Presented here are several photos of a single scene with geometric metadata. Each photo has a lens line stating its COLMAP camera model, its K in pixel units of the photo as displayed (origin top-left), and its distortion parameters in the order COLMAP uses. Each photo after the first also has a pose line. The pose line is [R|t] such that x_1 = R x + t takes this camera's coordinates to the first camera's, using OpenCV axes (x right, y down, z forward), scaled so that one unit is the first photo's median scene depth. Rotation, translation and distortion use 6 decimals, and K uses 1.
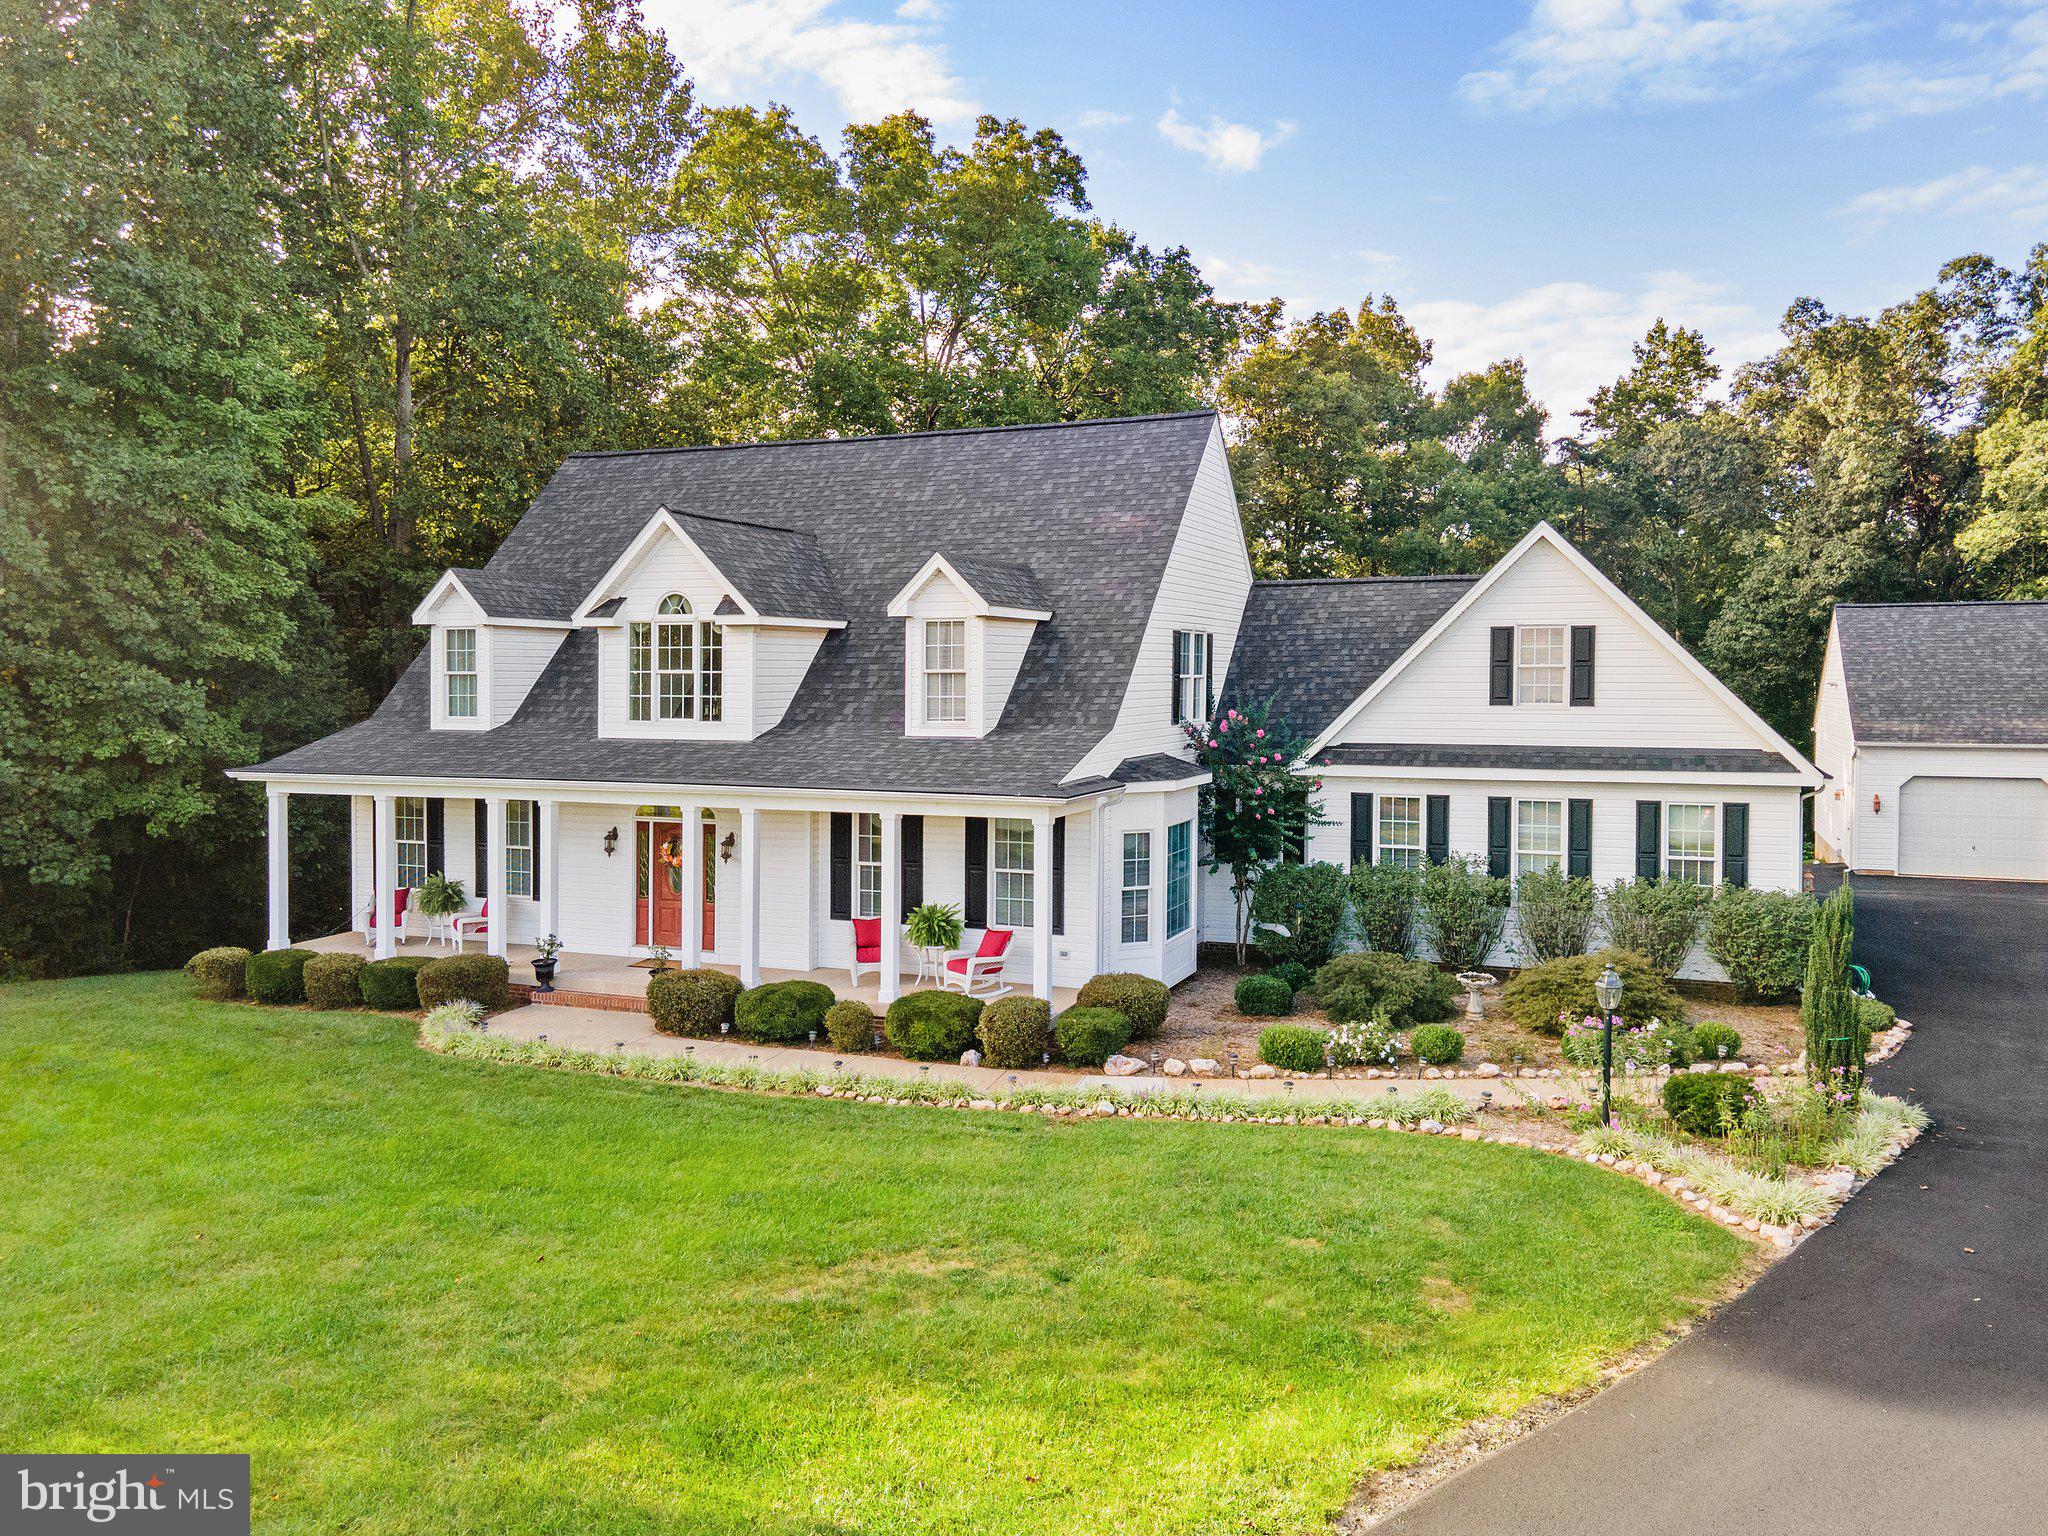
lens RADIAL K [[1519.0, 0, 1006.6], [0, 1519.0, 714.1], [0, 0, 1]] dist [0.035306, 0.010835]
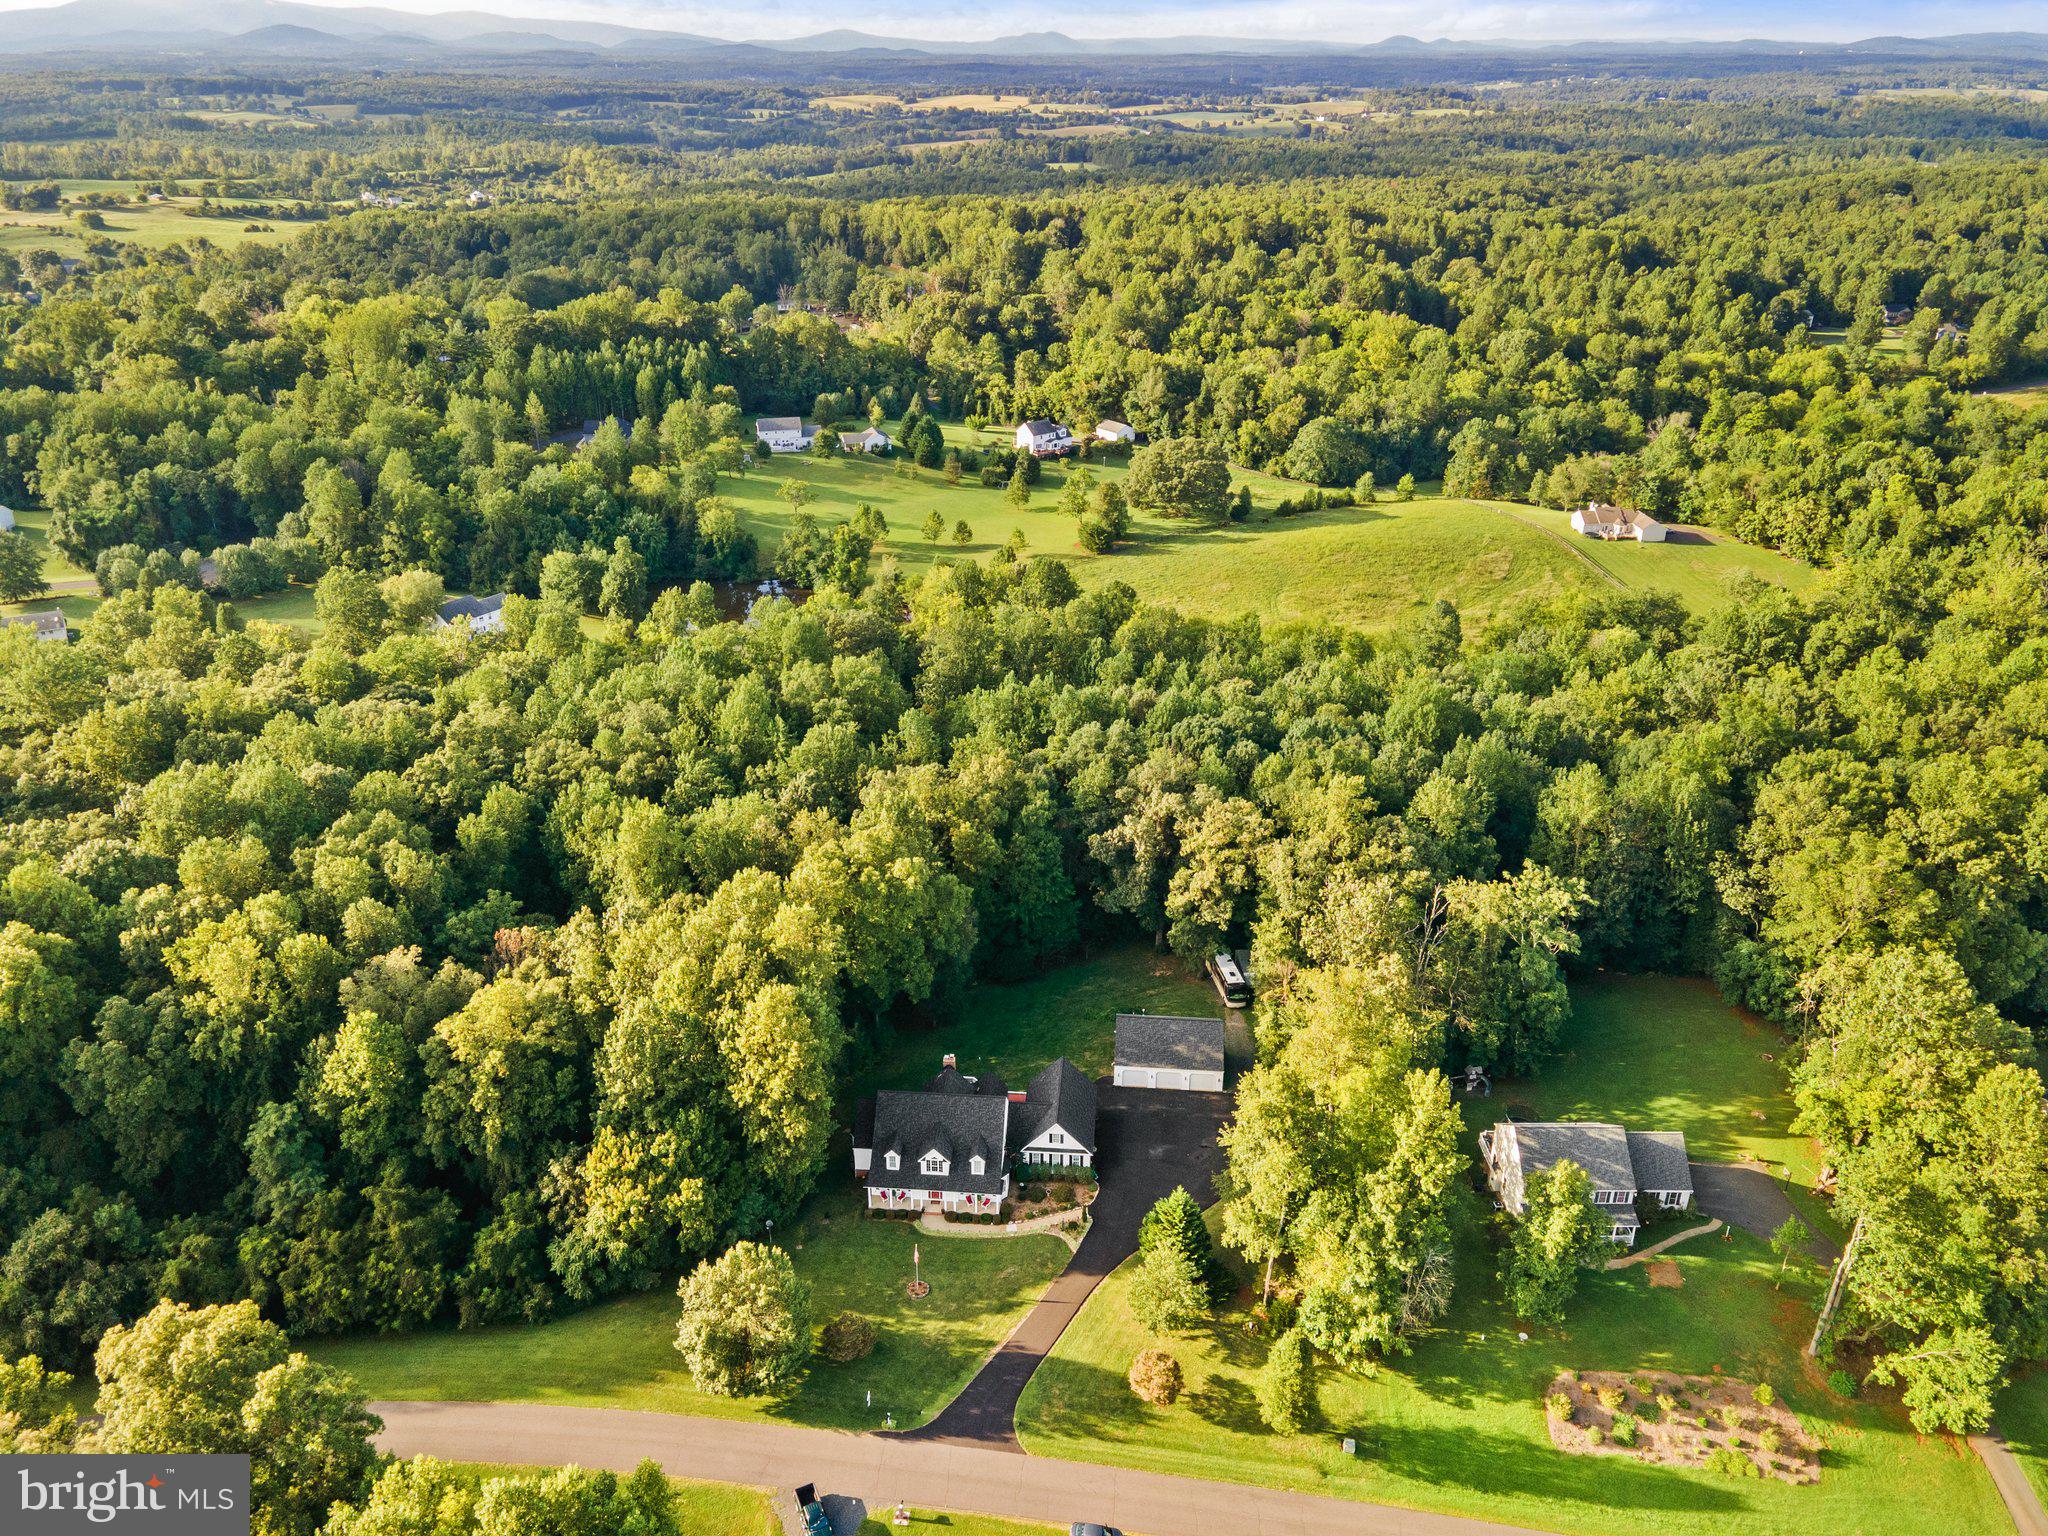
lens RADIAL K [[1491.8, 0, 1030.5], [0, 1491.8, 743.8], [0, 0, 1]] dist [0.015811, 0.048165]
pose [[0.948133, -0.128019, 0.290957, -1.471957], [0.003131, 0.919034, 0.394165, -4.267303], [-0.317860, -0.372810, 0.871767, -4.116056]]
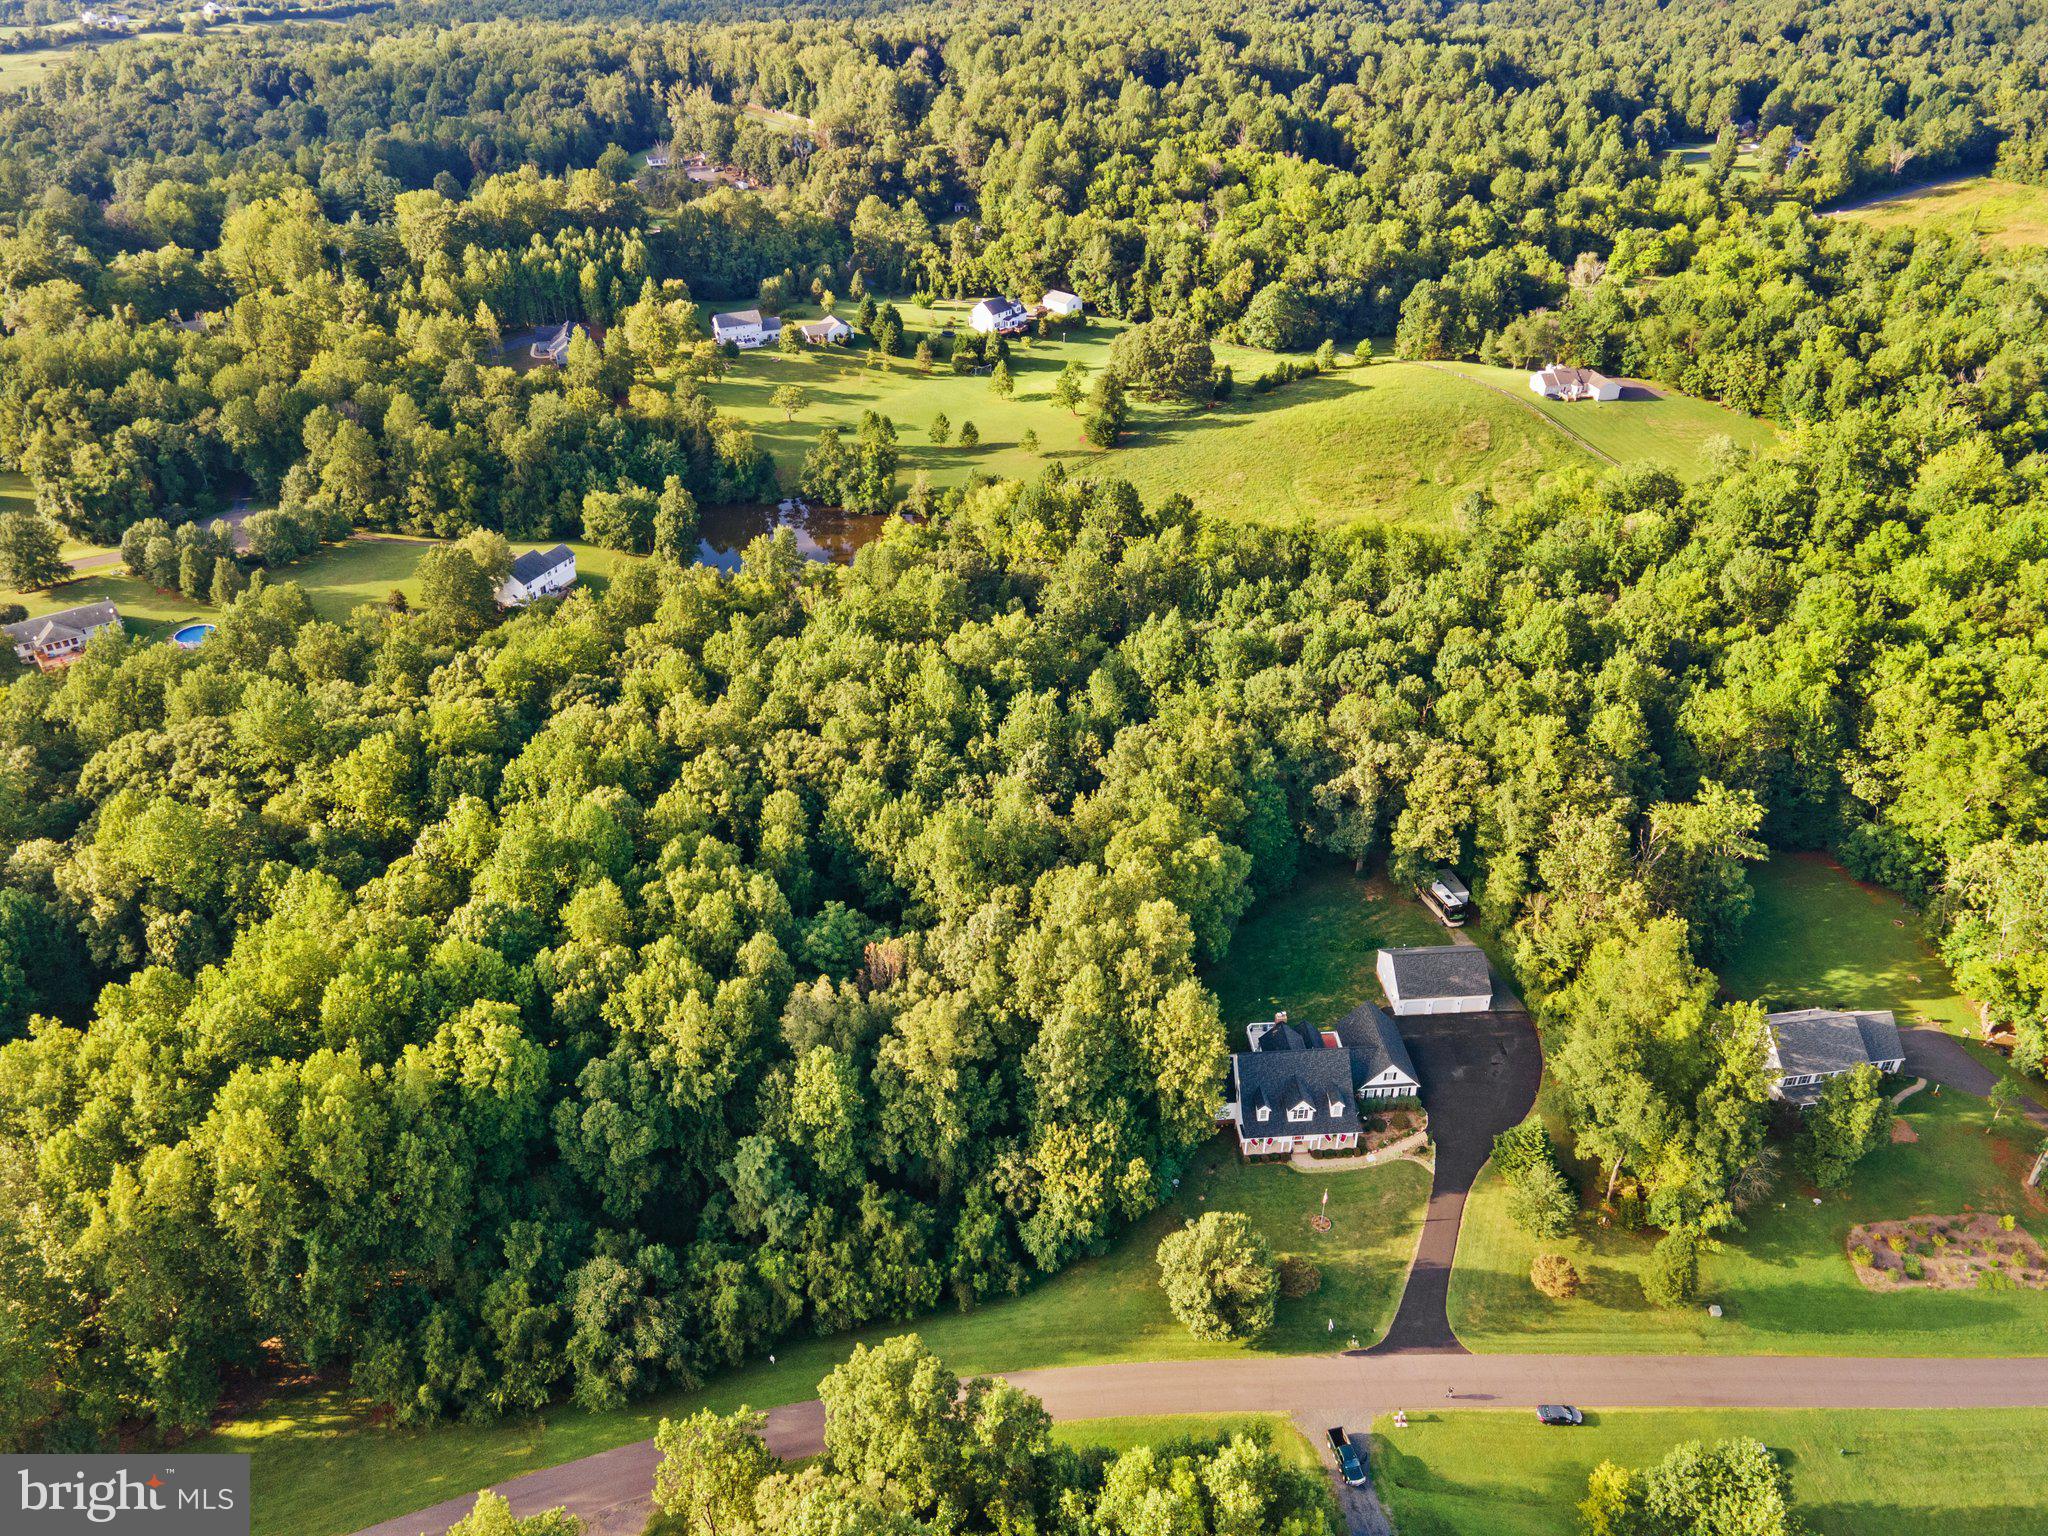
lens RADIAL K [[1491.8, 0, 1030.5], [0, 1491.8, 743.8], [0, 0, 1]] dist [0.015811, 0.048165]
pose [[0.887958, -0.246860, 0.388059, -3.854866], [0.016485, 0.860288, 0.509542, -5.447787], [-0.459628, -0.446055, 0.767969, -3.302790]]
